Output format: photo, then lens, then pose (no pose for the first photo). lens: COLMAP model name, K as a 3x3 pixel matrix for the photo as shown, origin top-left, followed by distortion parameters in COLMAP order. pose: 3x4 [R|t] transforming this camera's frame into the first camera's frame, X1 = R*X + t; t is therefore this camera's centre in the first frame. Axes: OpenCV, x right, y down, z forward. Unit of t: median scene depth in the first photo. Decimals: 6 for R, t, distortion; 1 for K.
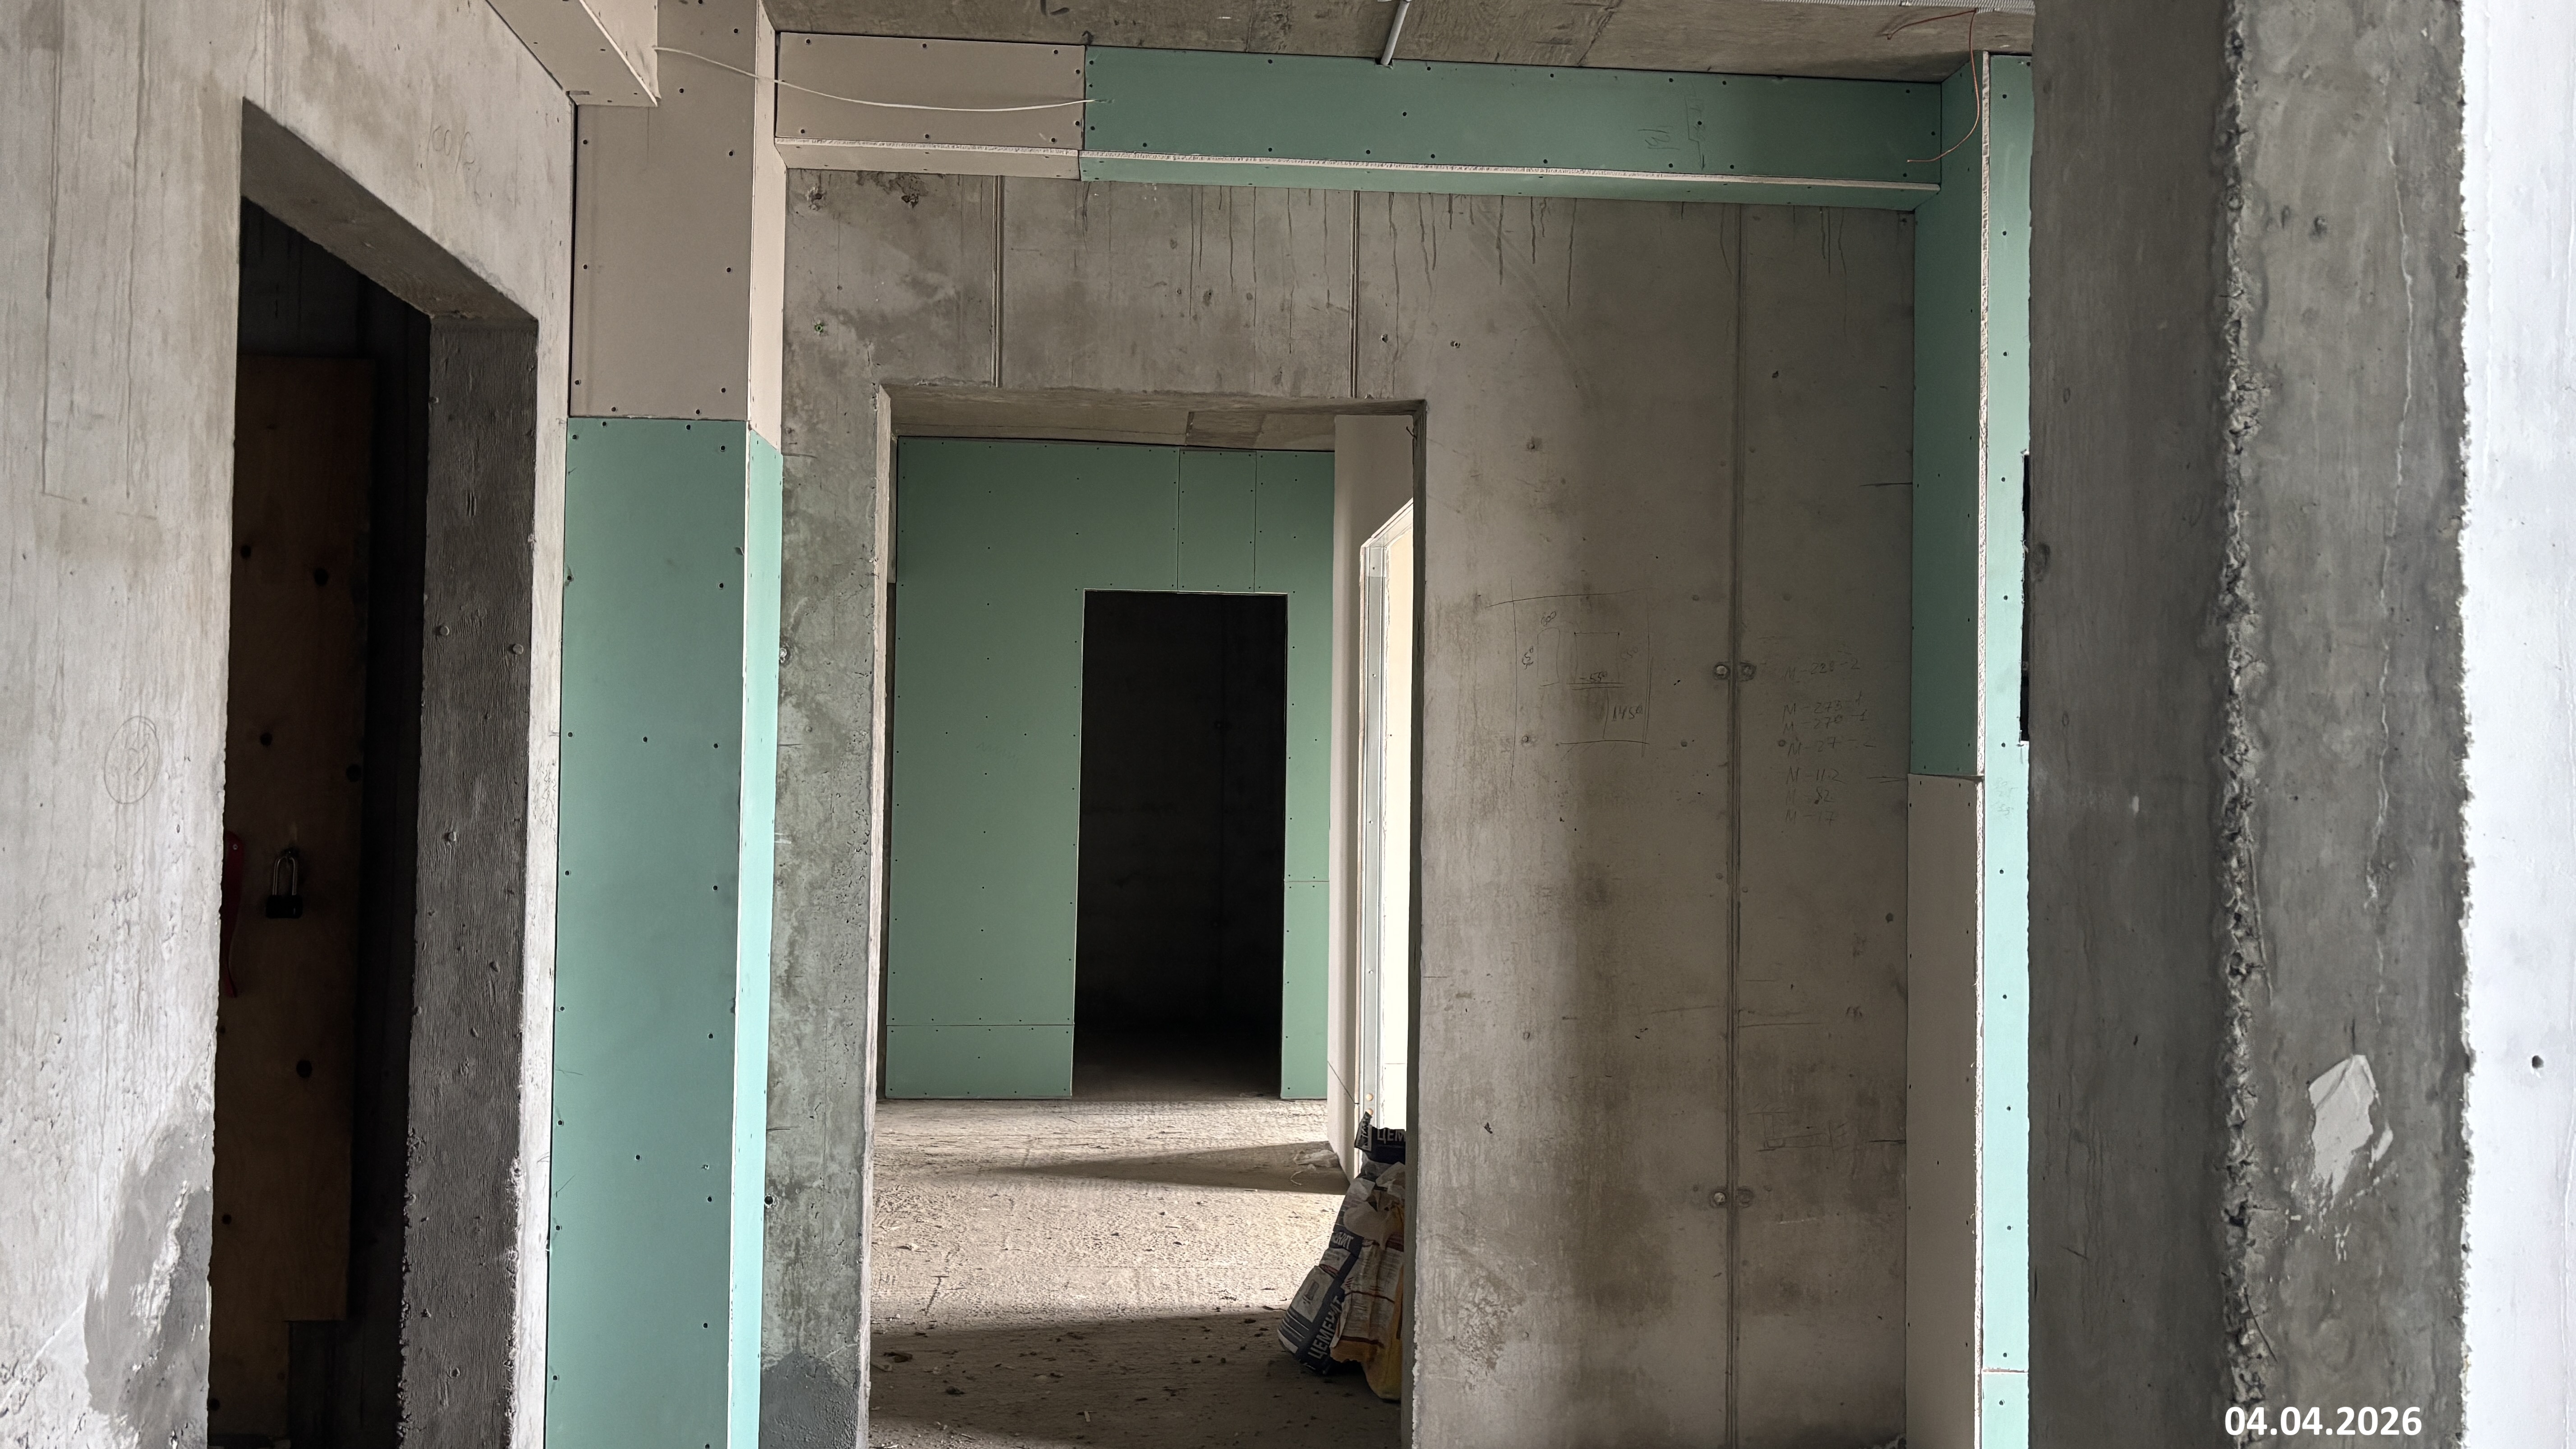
lens RADIAL K [[1885.3, 0, 1295.0], [0, 1885.3, 724.8], [0, 0, 1]] dist [0.006856, -0.002247]
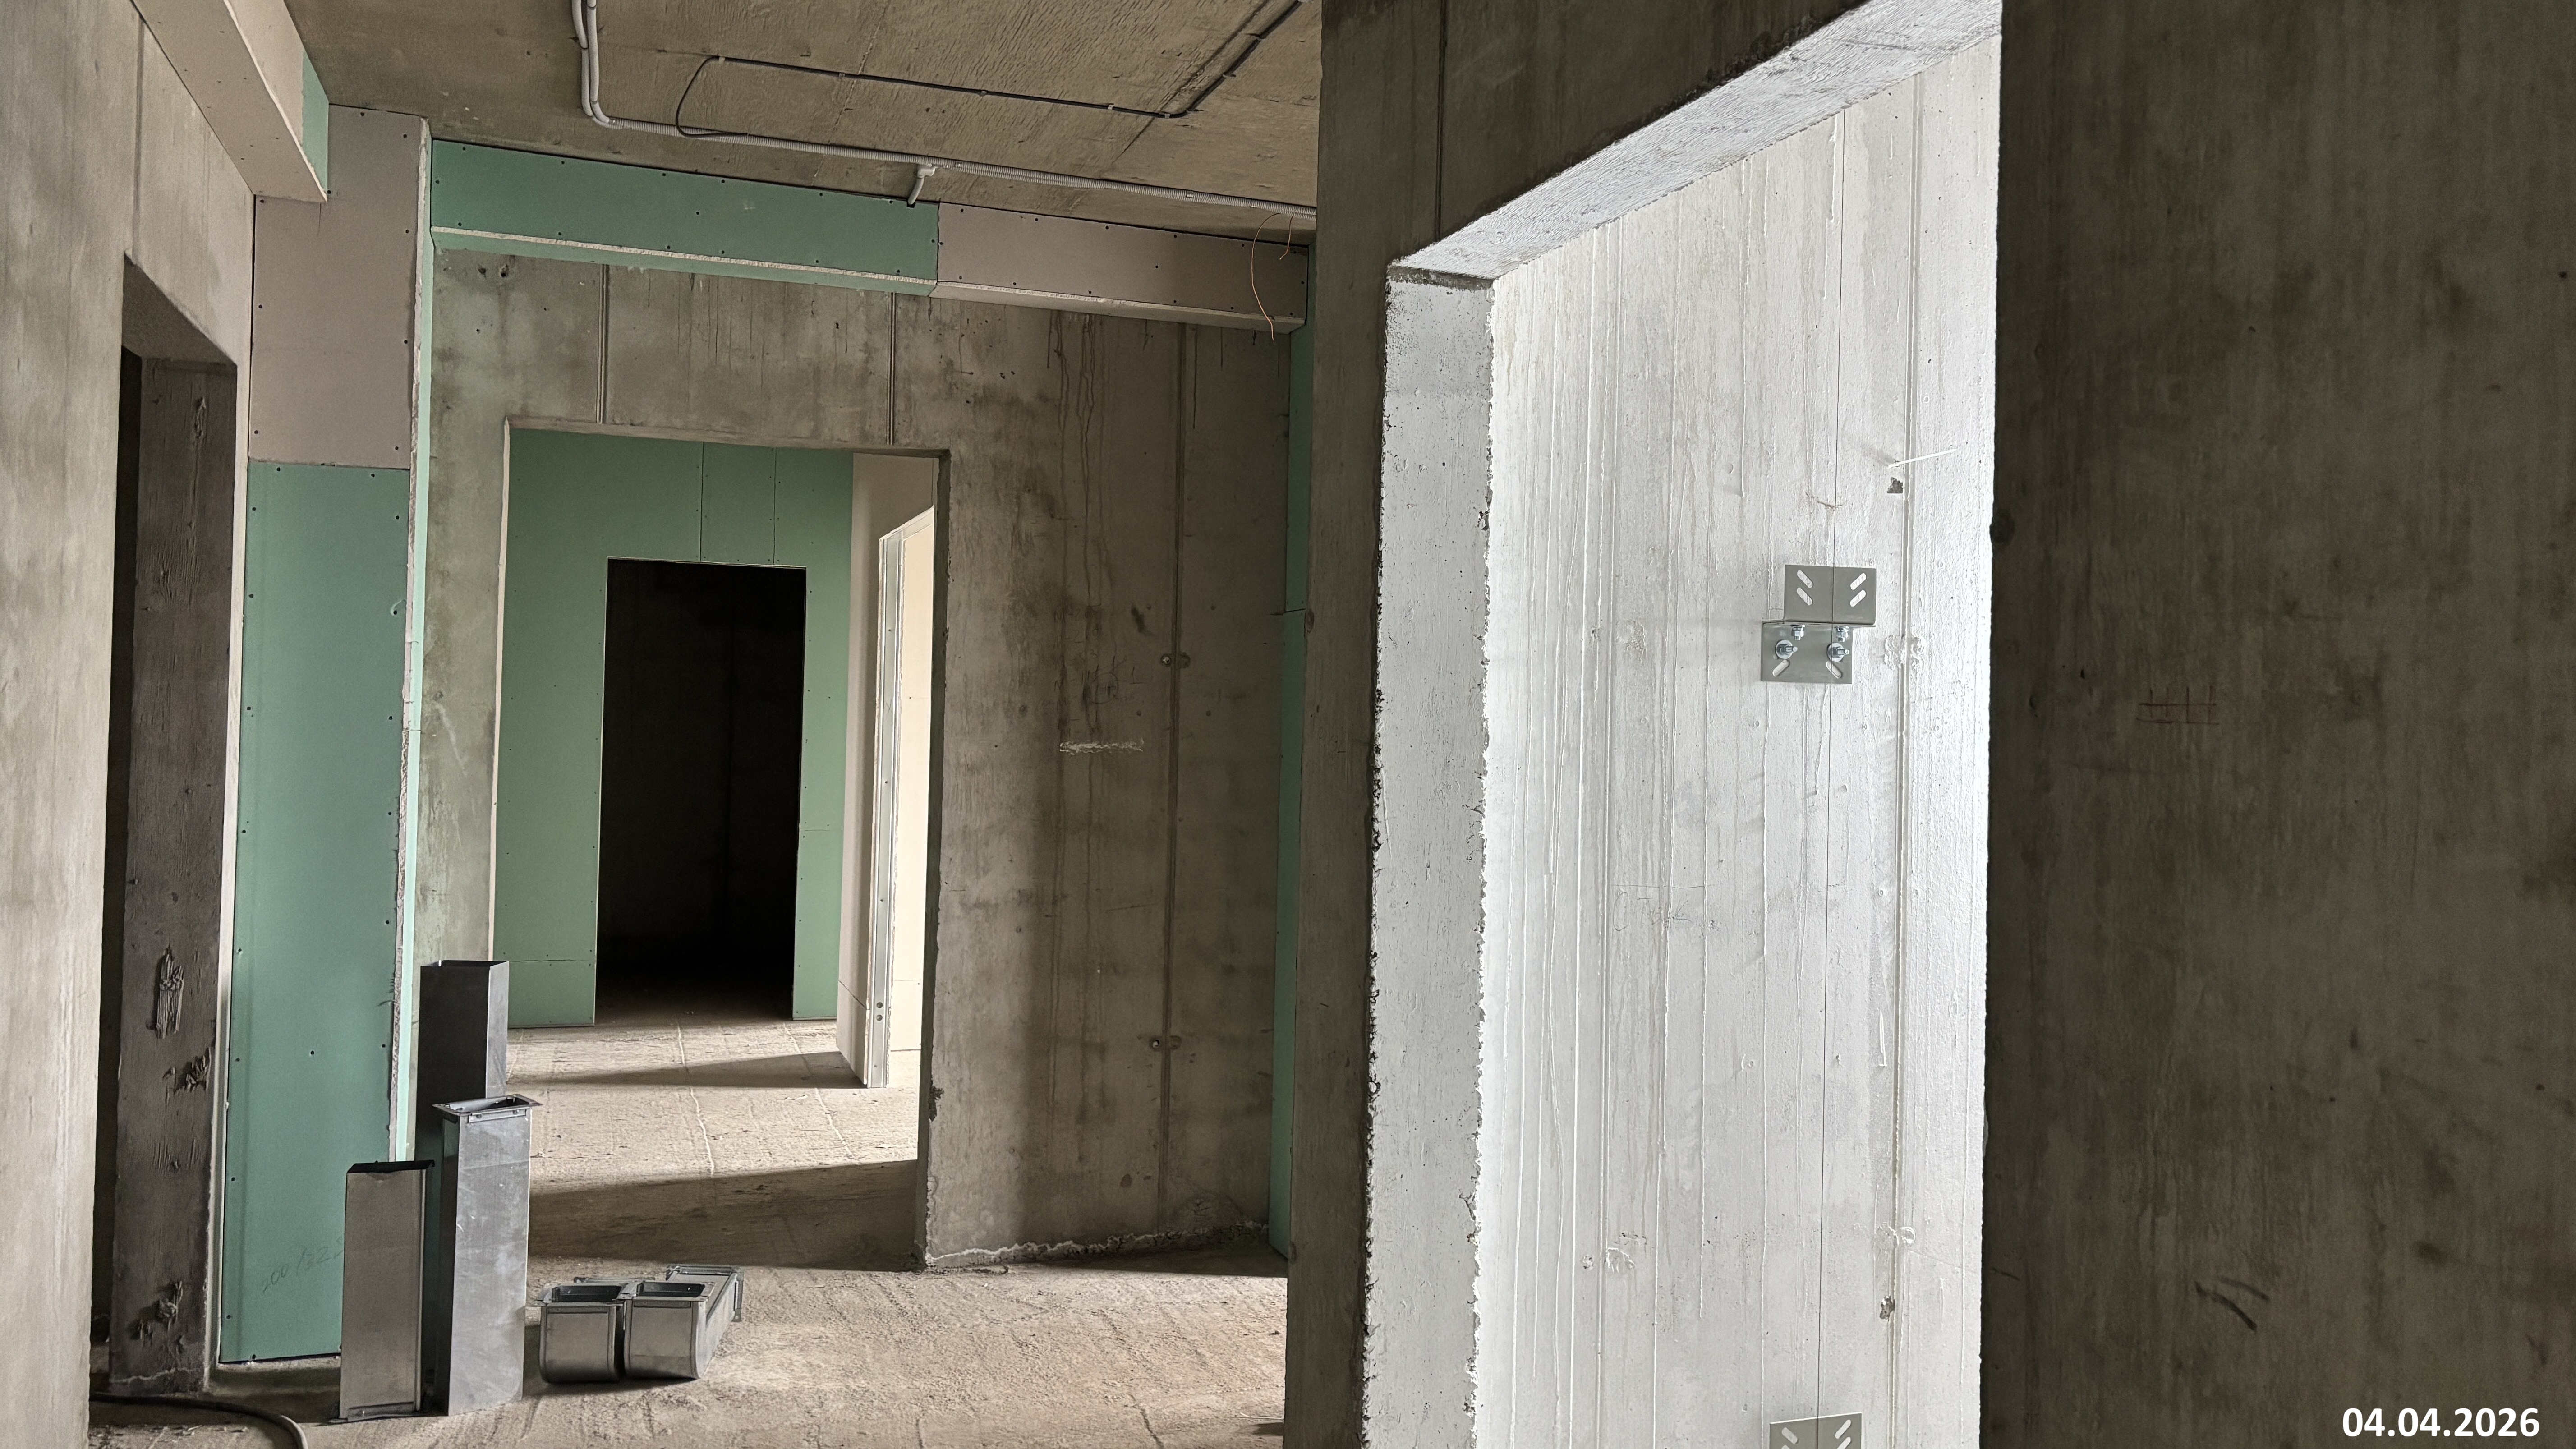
lens RADIAL K [[1938.6, 0, 1278.1], [0, 1938.6, 716.2], [0, 0, 1]] dist [0.099590, -0.159302]
pose [[0.968339, 0.006864, 0.249545, -0.036319], [-0.010974, 0.999826, 0.015085, -0.004087], [-0.249398, -0.017346, 0.968246, -0.346338]]
